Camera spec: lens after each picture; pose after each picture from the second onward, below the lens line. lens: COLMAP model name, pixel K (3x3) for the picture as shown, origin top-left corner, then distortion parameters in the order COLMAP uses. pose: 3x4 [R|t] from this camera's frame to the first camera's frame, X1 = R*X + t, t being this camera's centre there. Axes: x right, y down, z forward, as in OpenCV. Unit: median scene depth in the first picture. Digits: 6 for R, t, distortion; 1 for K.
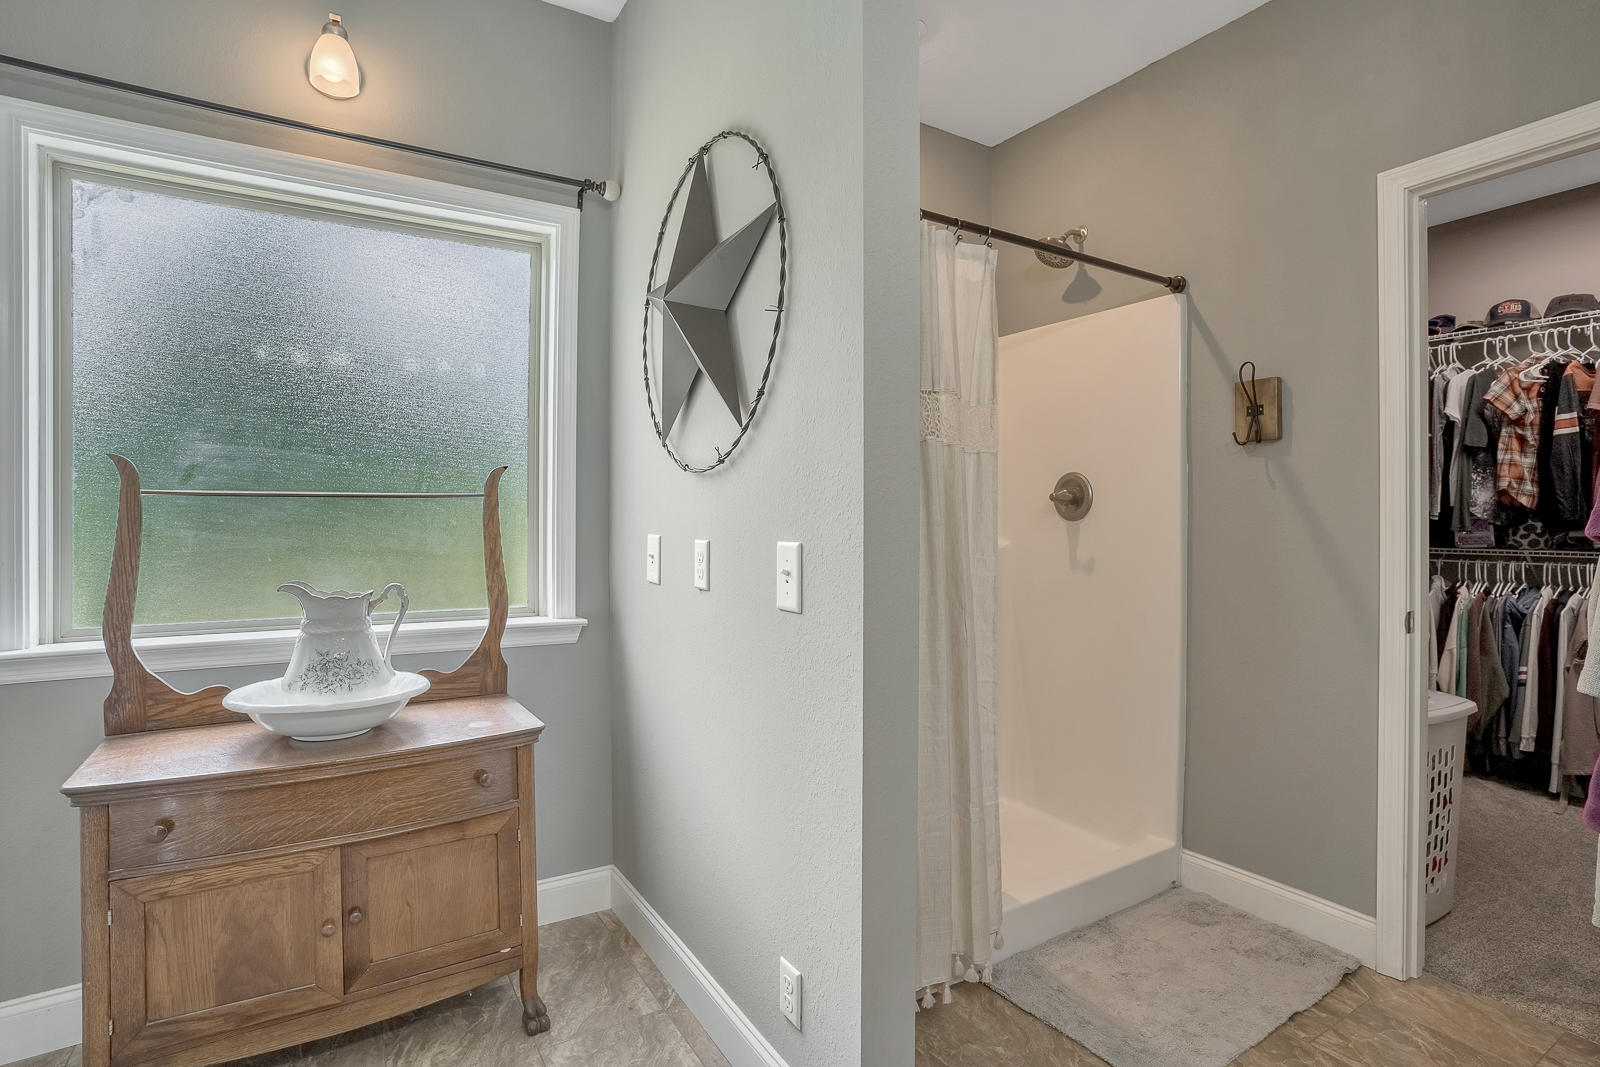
lens RADIAL K [[786.2, 0, 801.8], [0, 786.2, 532.7], [0, 0, 1]] dist [-0.019420, 0.004734]
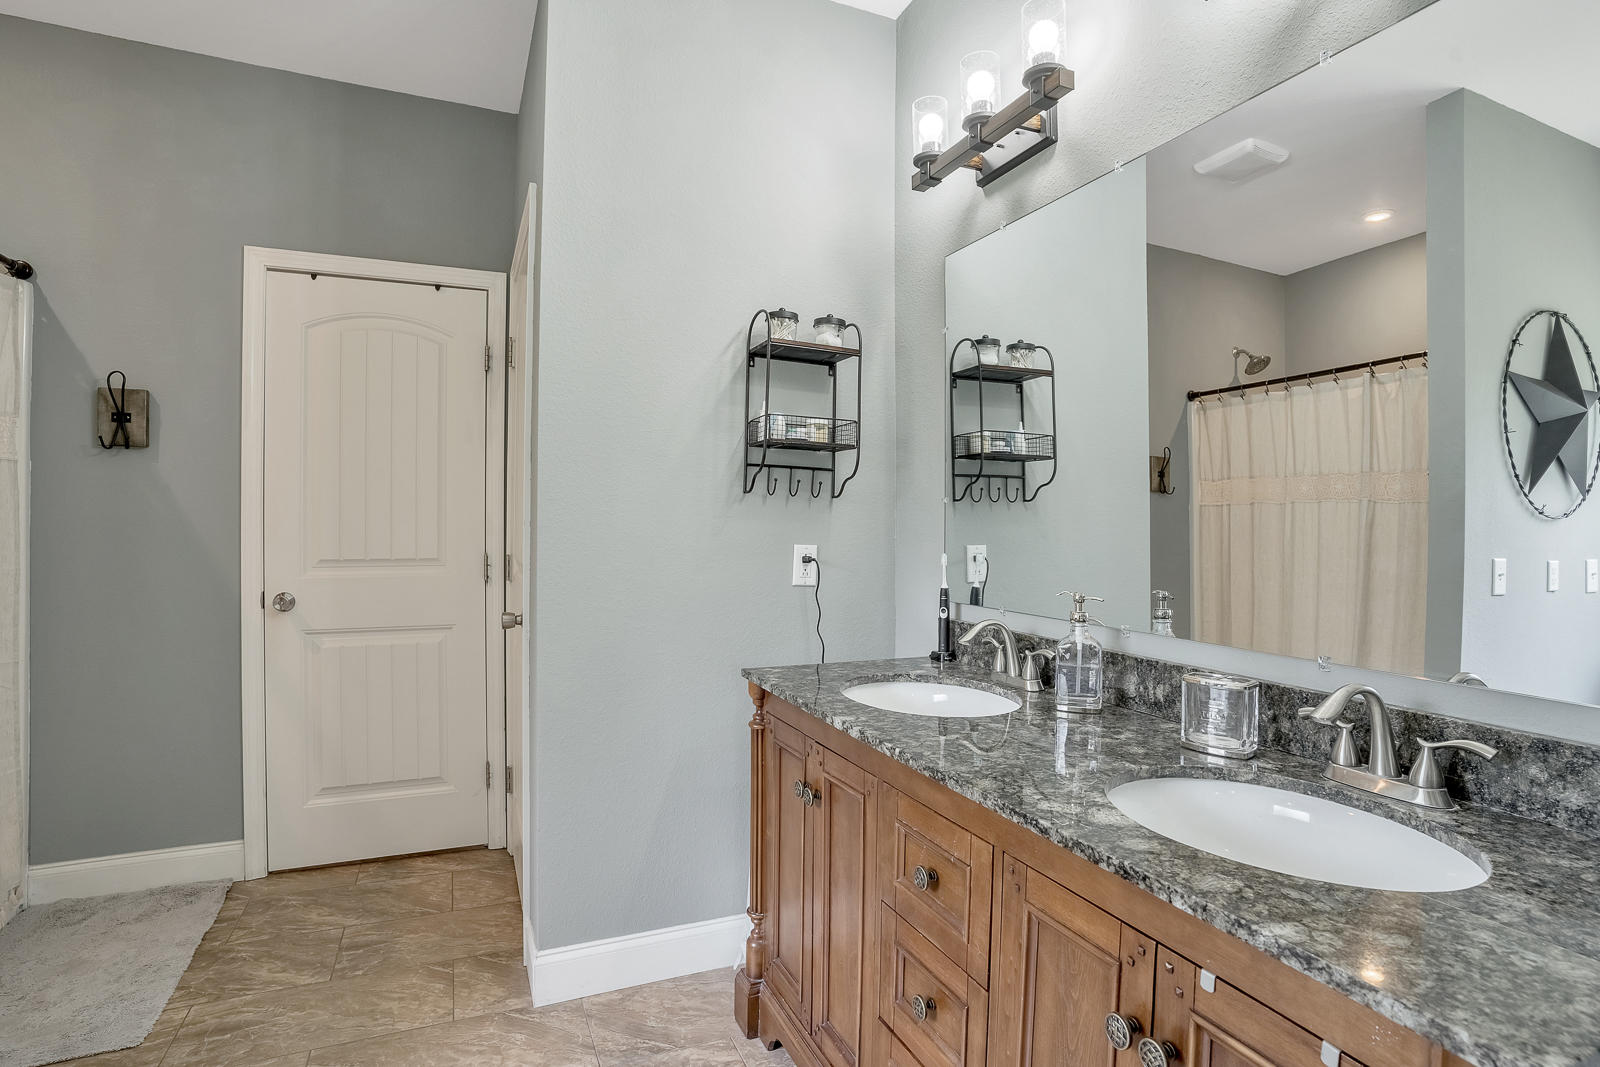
lens RADIAL K [[786.2, 0, 801.0], [0, 786.2, 533.9], [0, 0, 1]] dist [-0.019420, 0.004734]
pose [[0.143455, -0.006425, 0.989636, -0.339970], [0.008186, 0.999952, 0.005306, 0.004684], [-0.989623, 0.007340, 0.143501, -0.068247]]
